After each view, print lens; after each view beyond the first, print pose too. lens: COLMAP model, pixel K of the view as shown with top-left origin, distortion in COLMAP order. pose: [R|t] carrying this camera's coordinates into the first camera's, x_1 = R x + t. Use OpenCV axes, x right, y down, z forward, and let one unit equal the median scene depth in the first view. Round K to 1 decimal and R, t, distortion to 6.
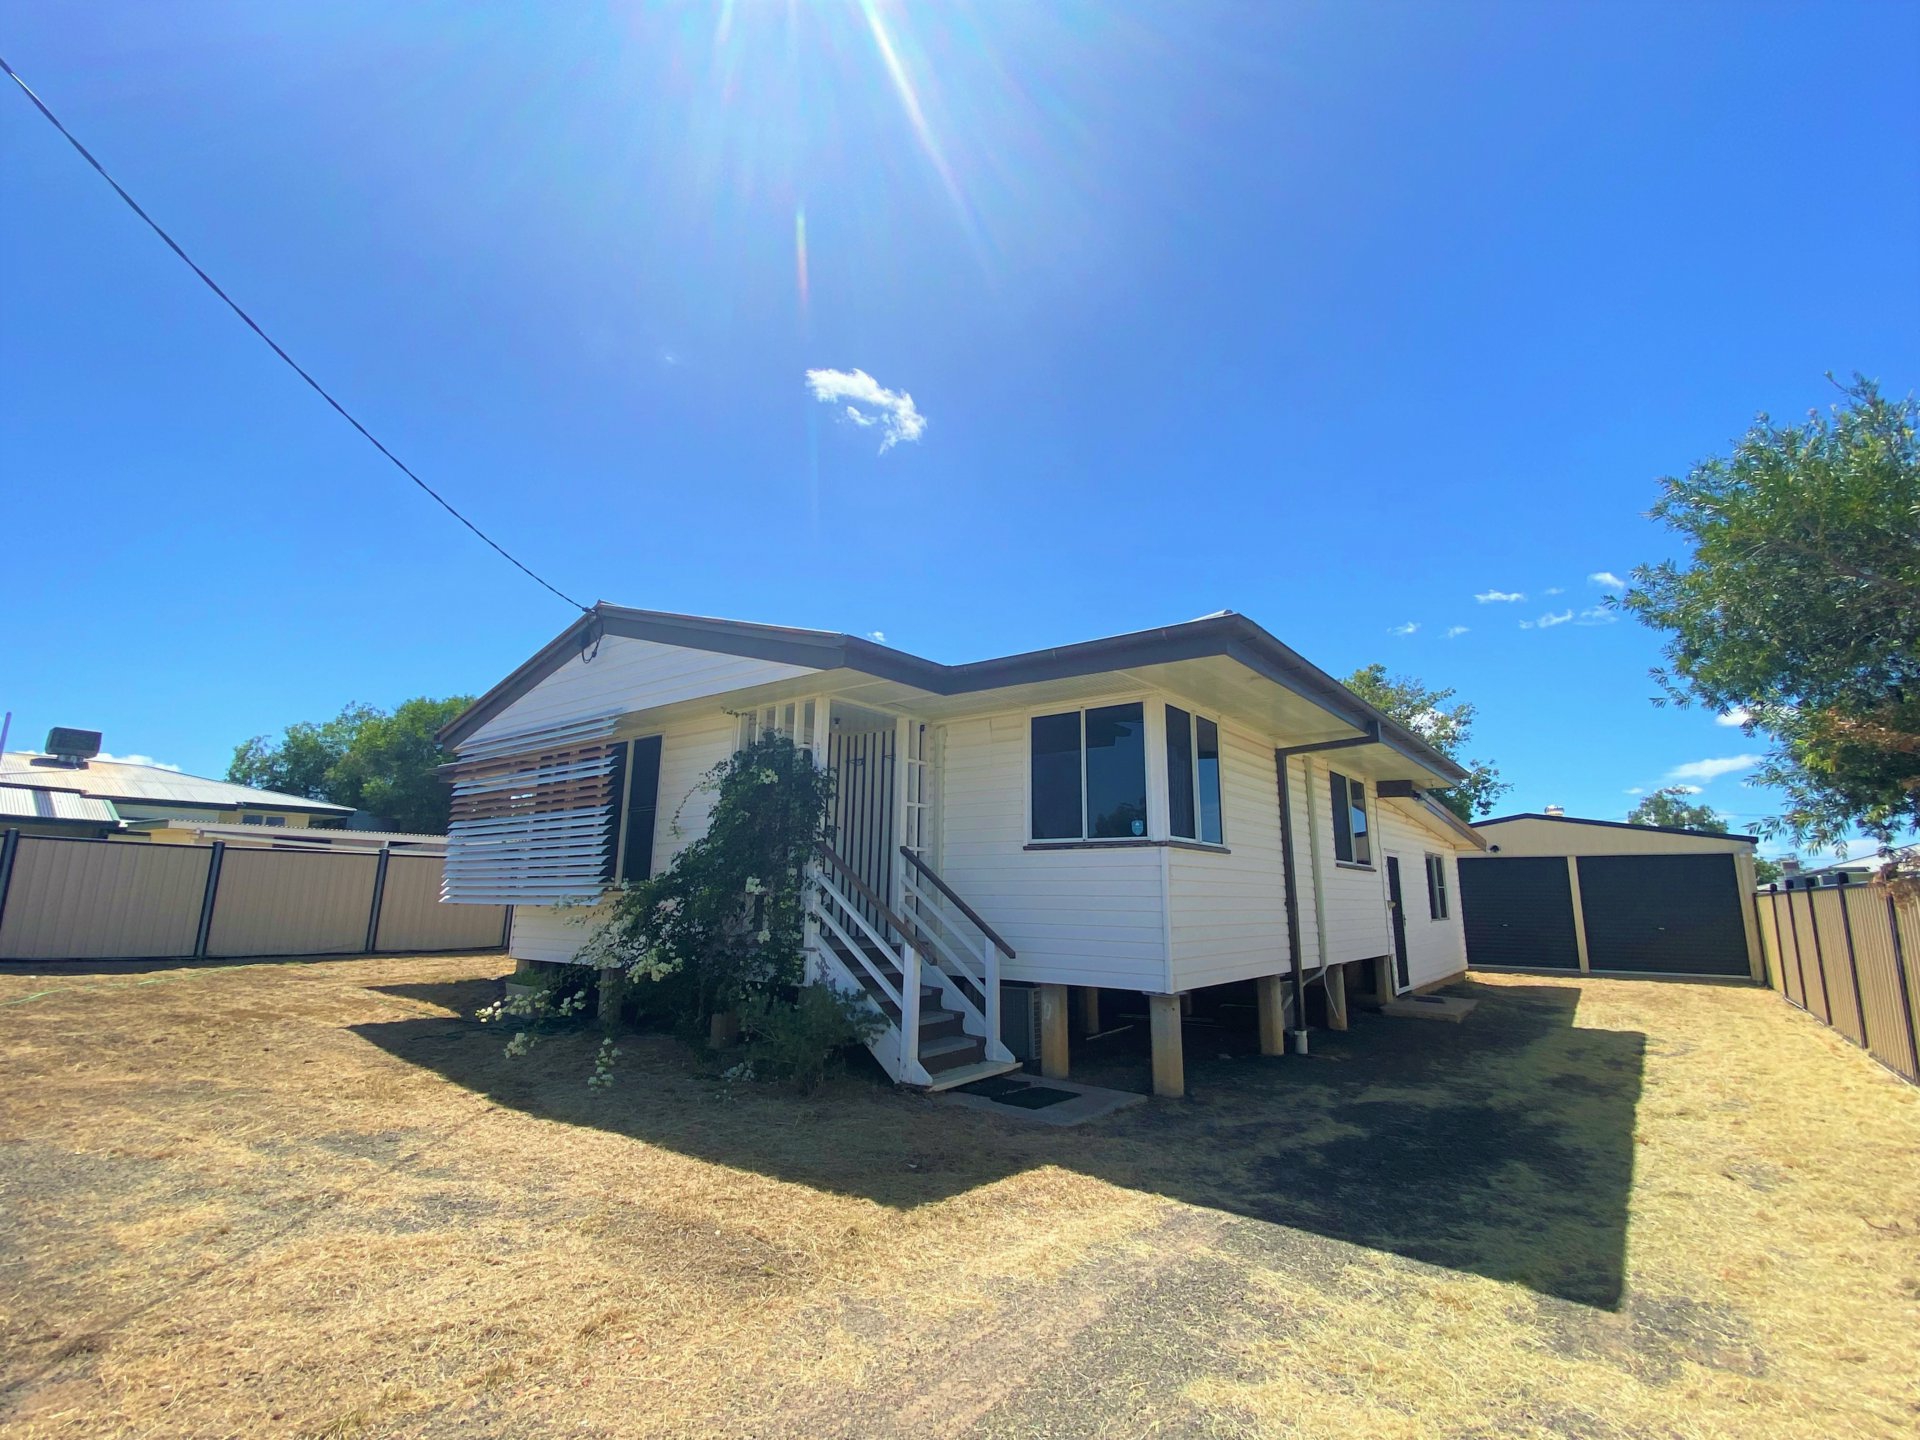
lens RADIAL K [[874.4, 0, 961.3], [0, 874.4, 685.6], [0, 0, 1]] dist [0.016795, -0.019291]
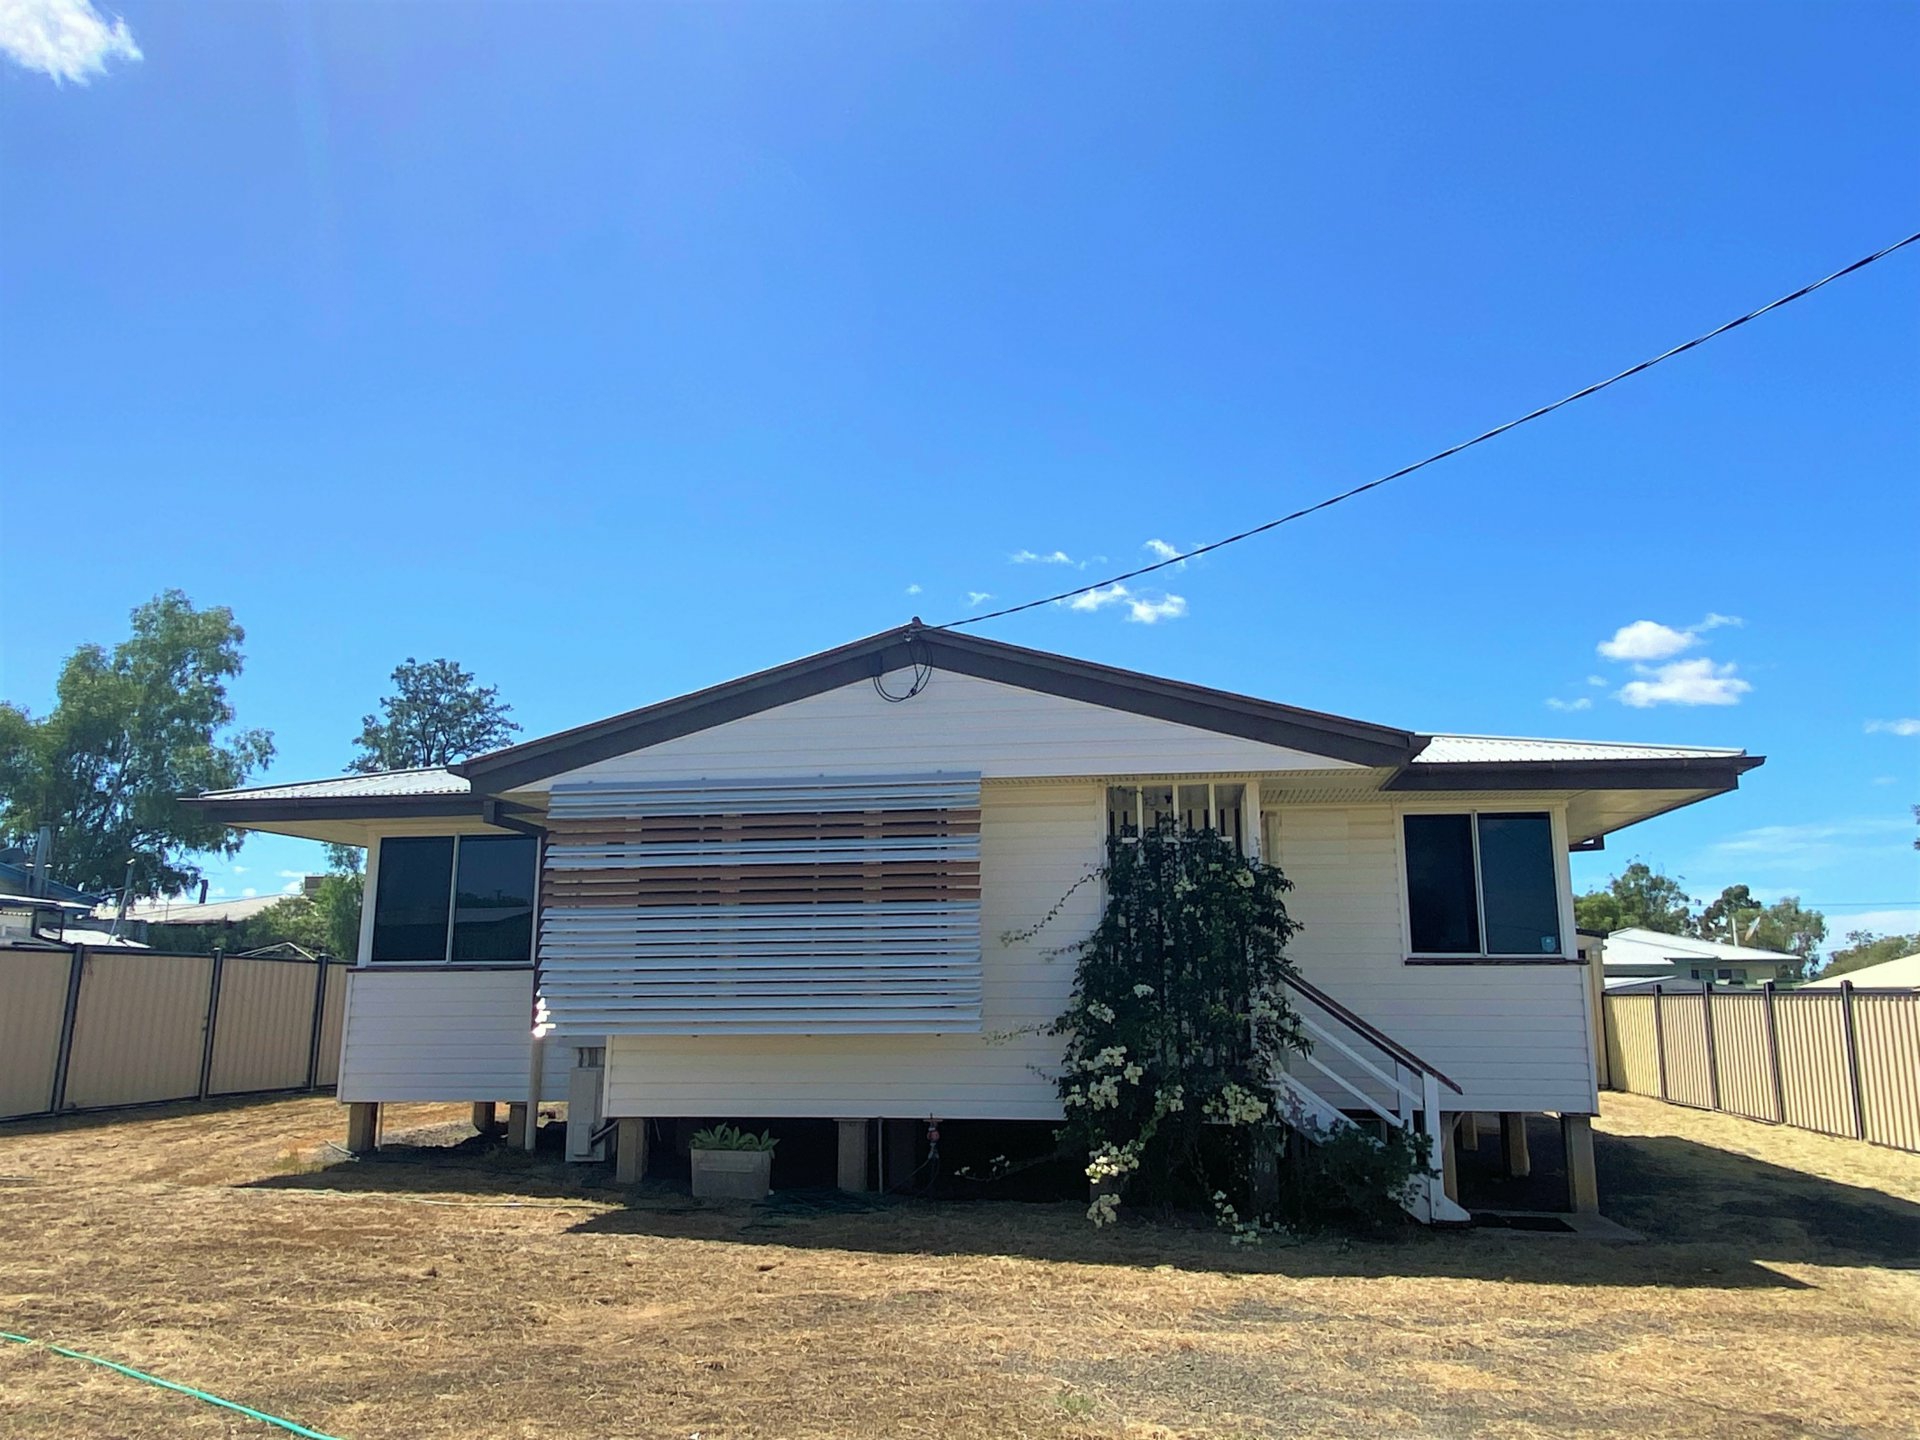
lens RADIAL K [[1401.6, 0, 960.0], [0, 1401.6, 720.0], [0, 0, 1]] dist [0.087645, -0.108923]
pose [[0.884927, 0.077592, 0.459221, -1.009340], [-0.099207, 0.994799, 0.023087, -0.048170], [-0.455042, -0.065988, 0.888022, -0.057579]]
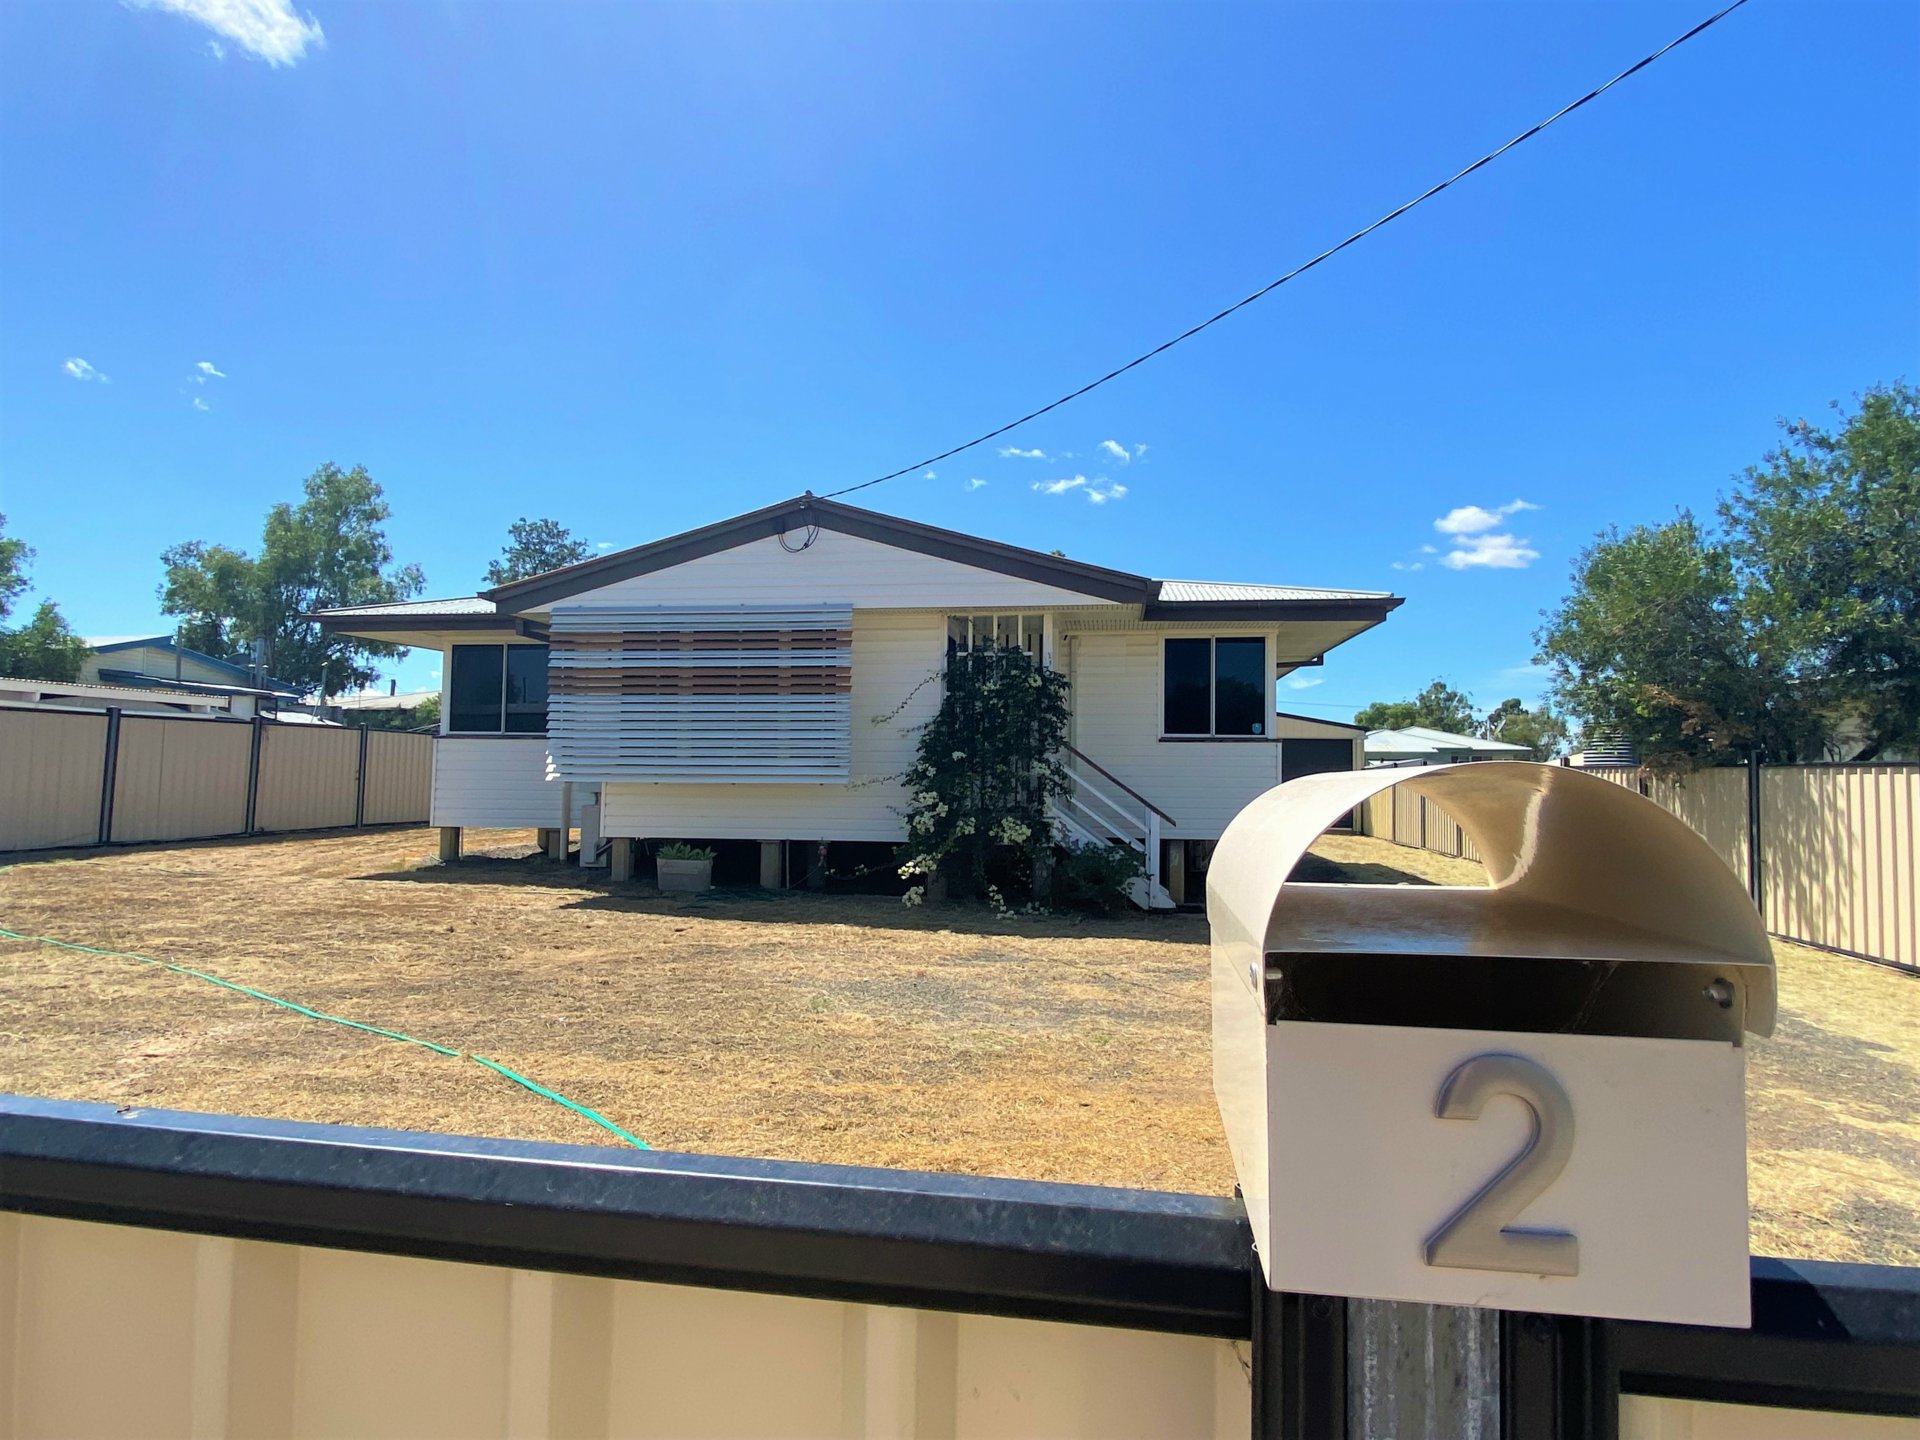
lens RADIAL K [[1022.8, 0, 960.0], [0, 1022.8, 720.0], [0, 0, 1]] dist [0.081526, -0.102054]
pose [[0.881084, 0.022847, 0.472407, -0.902455], [-0.113098, 0.980032, 0.163541, -0.058008], [-0.459238, -0.197522, 0.866075, -0.171503]]
